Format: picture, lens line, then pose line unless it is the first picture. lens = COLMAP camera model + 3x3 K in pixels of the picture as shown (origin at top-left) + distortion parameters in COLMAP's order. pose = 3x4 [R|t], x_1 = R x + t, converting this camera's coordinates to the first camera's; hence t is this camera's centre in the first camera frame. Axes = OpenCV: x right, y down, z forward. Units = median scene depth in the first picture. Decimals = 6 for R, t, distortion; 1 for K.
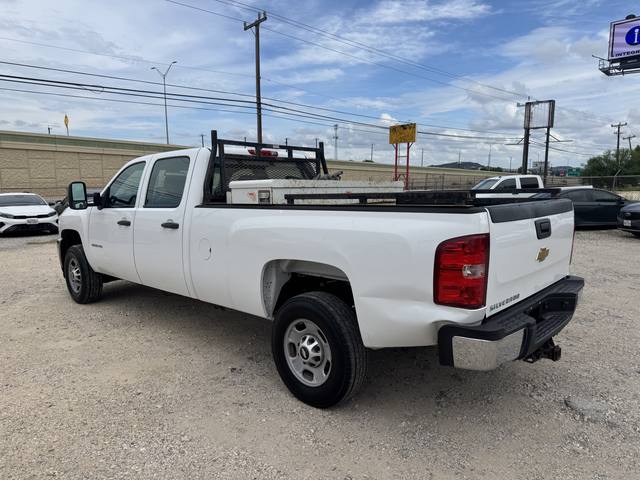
lens RADIAL K [[451.7, 0, 324.5], [0, 451.7, 239.2], [0, 0, 1]] dist [0.033599, -0.036314]
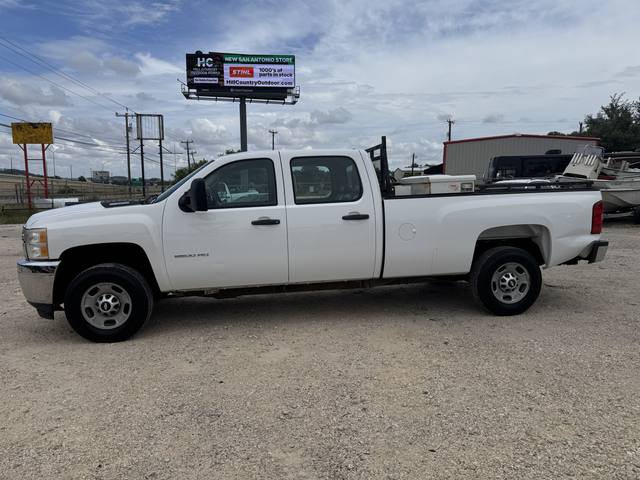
lens RADIAL K [[451.7, 0, 322.1], [0, 451.7, 238.1], [0, 0, 1]] dist [0.033599, -0.036314]
pose [[0.621155, -0.087462, 0.778792, -0.175076], [0.105447, 0.994044, 0.027532, -0.002289], [-0.776562, 0.065020, 0.626677, 0.051111]]
